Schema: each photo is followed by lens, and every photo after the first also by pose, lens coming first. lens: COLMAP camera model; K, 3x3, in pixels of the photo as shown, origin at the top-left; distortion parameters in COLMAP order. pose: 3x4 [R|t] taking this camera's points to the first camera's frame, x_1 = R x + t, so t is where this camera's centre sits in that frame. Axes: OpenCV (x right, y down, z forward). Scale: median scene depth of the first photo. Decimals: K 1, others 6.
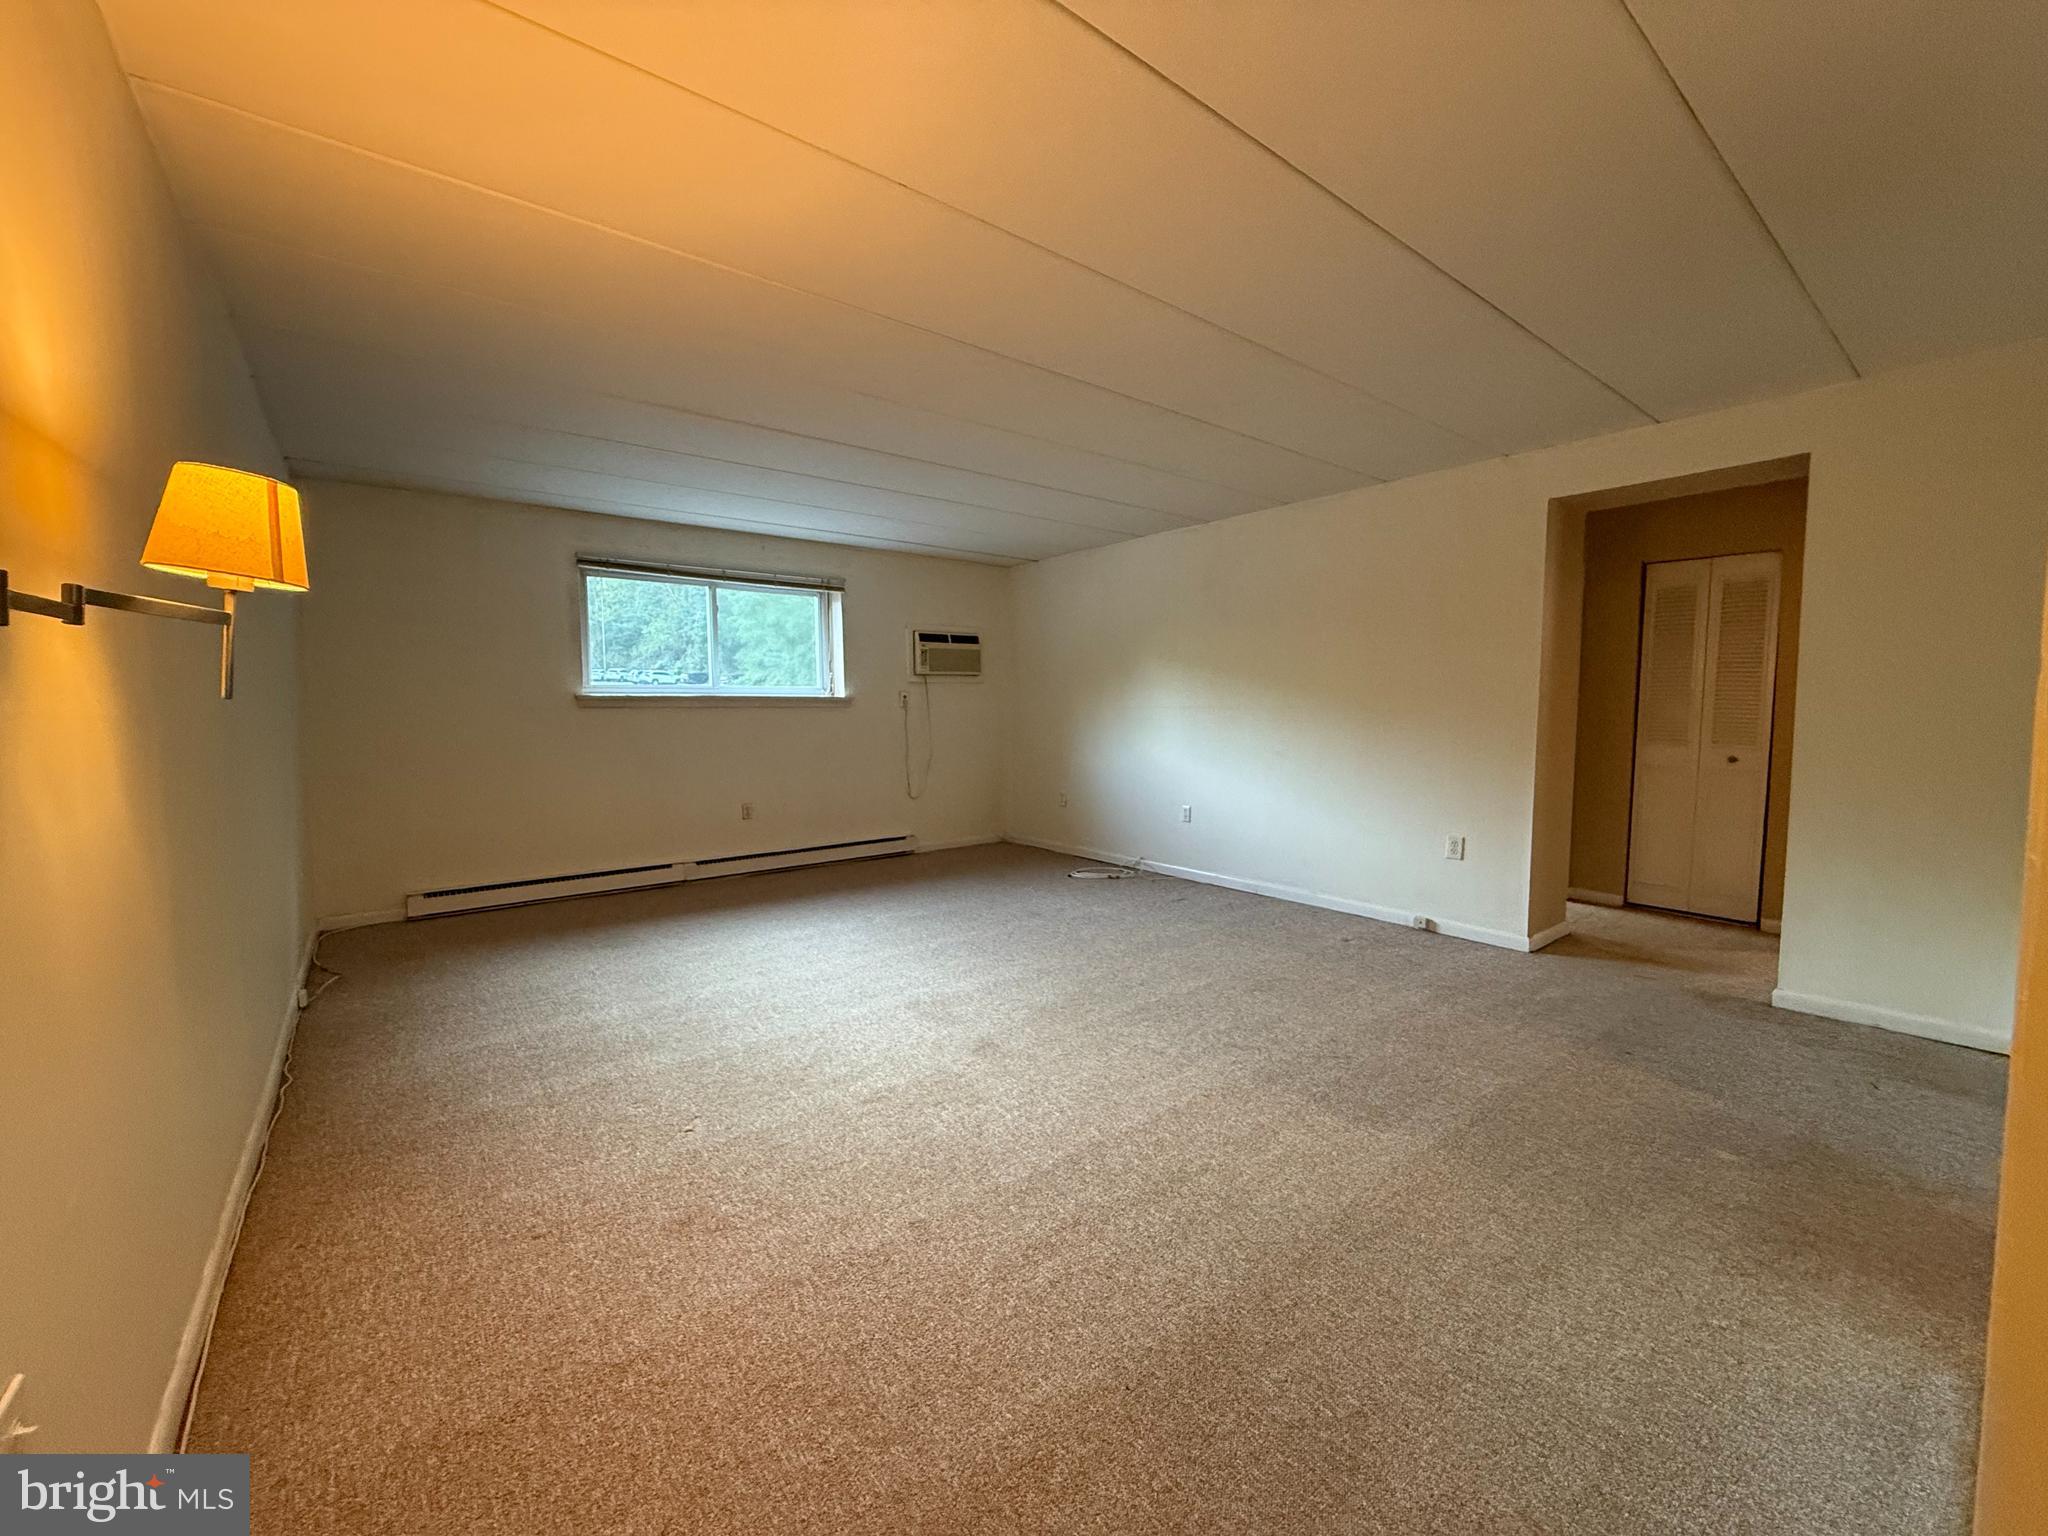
lens RADIAL K [[819.7, 0, 1018.1], [0, 819.7, 768.2], [0, 0, 1]] dist [0.001545, -0.000398]
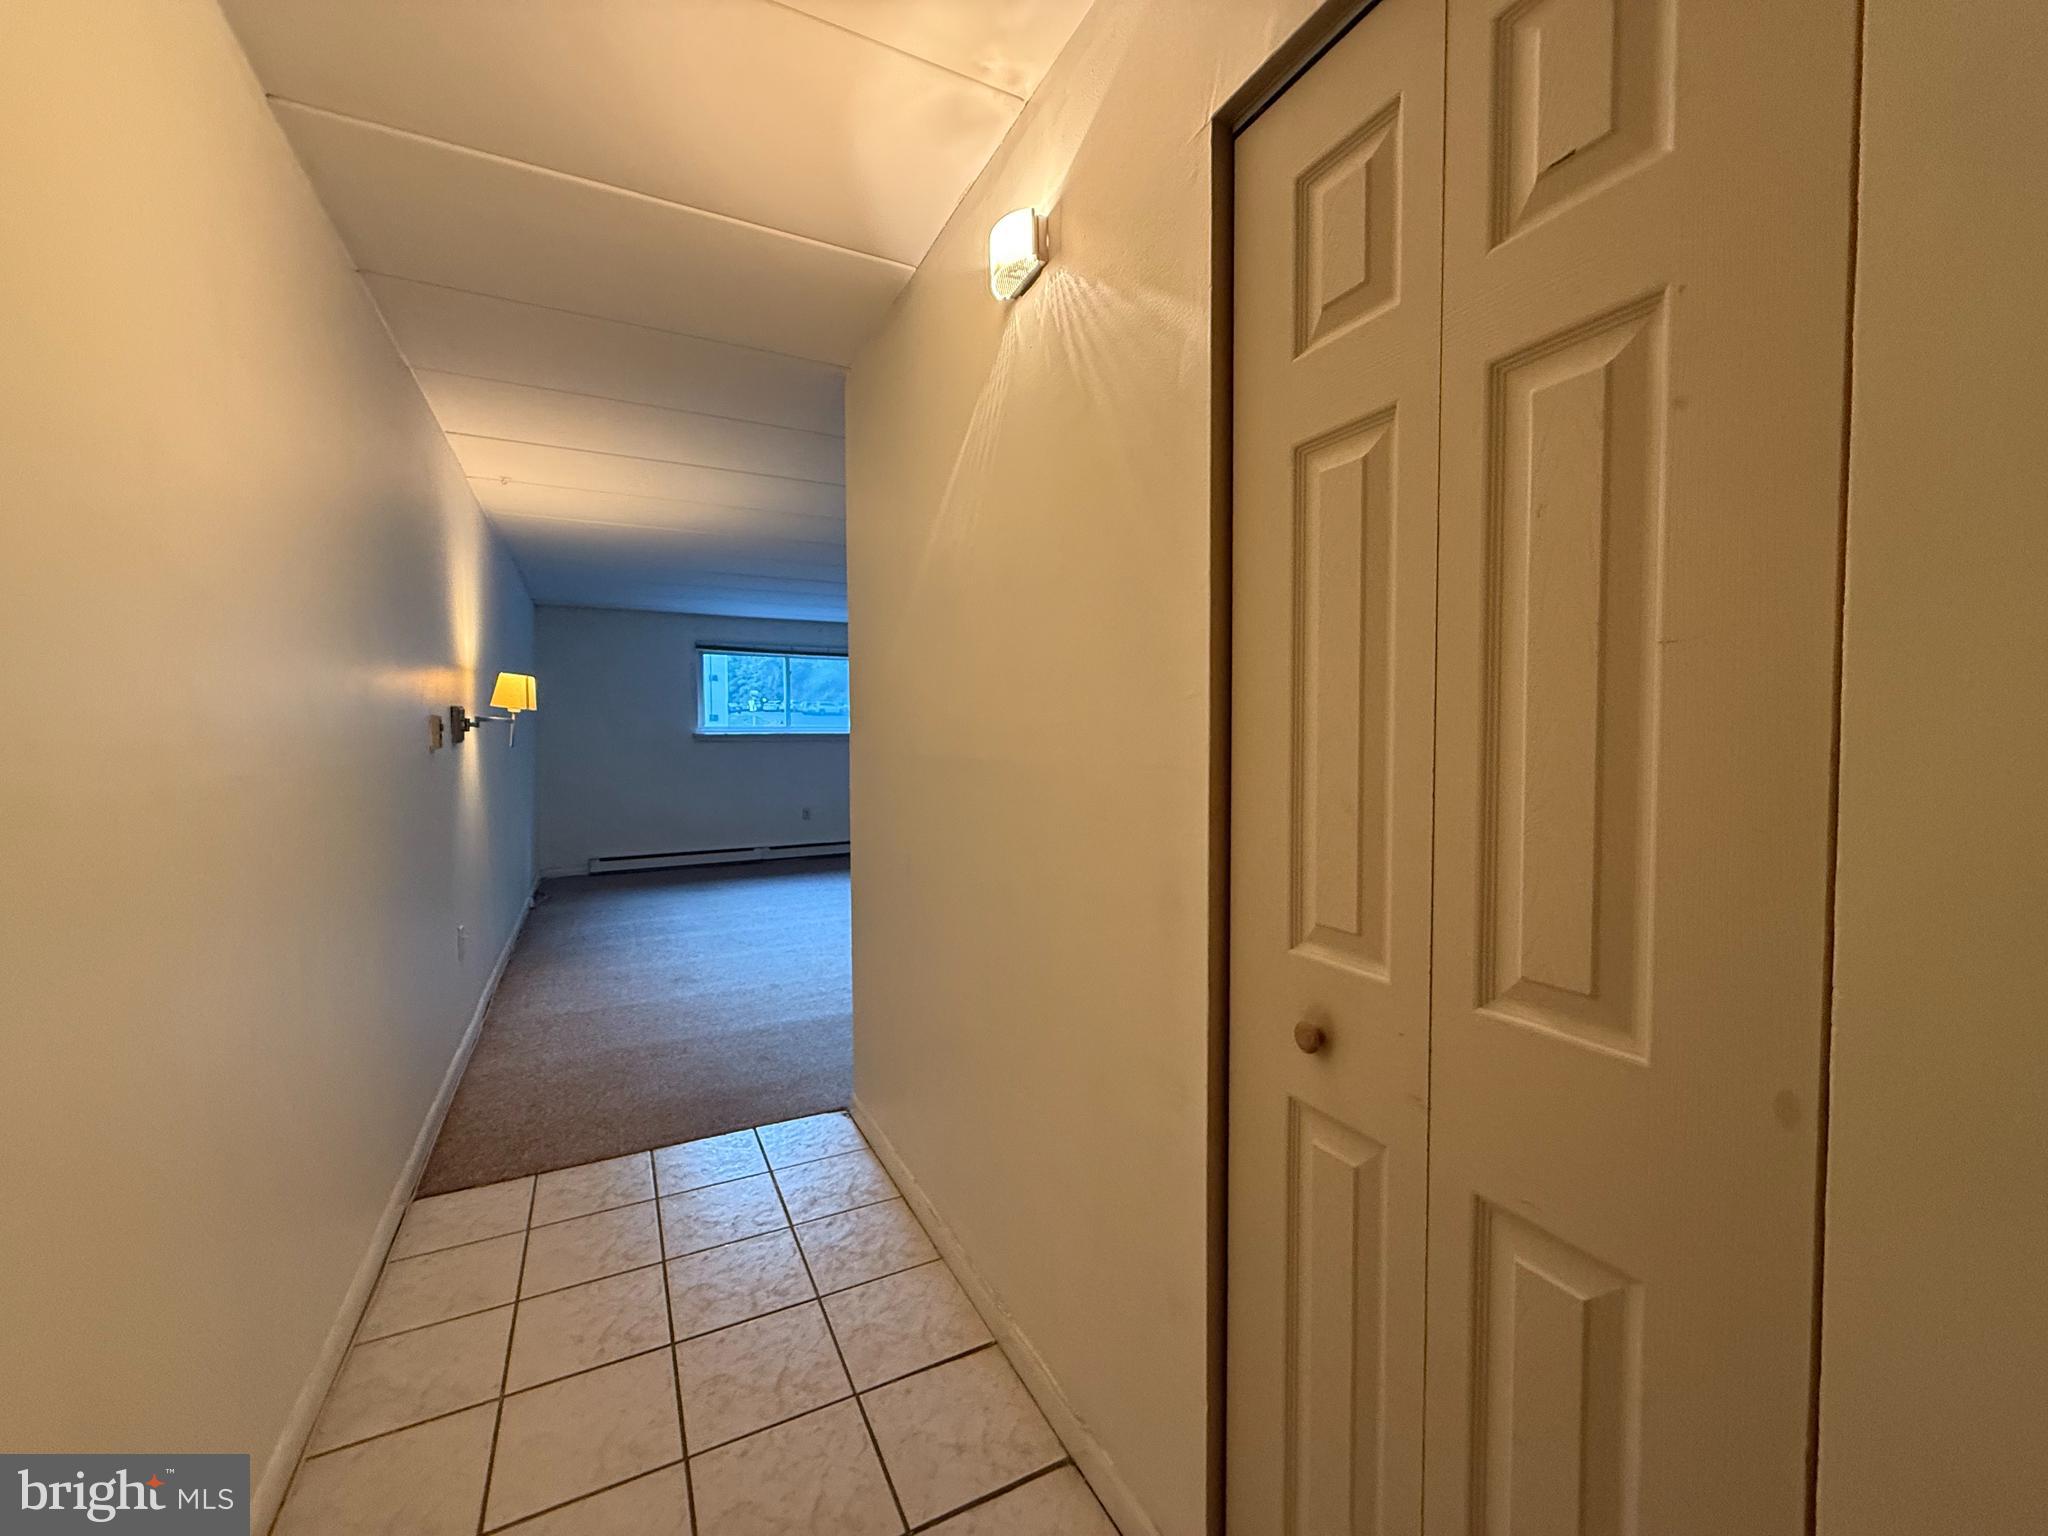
lens RADIAL K [[819.7, 0, 1019.2], [0, 819.7, 766.7], [0, 0, 1]] dist [0.001545, -0.000398]
pose [[0.982328, 0.004727, -0.187109, 0.429999], [-0.011026, 0.999407, -0.032634, 0.019590], [0.186844, 0.034121, 0.981797, -0.482505]]
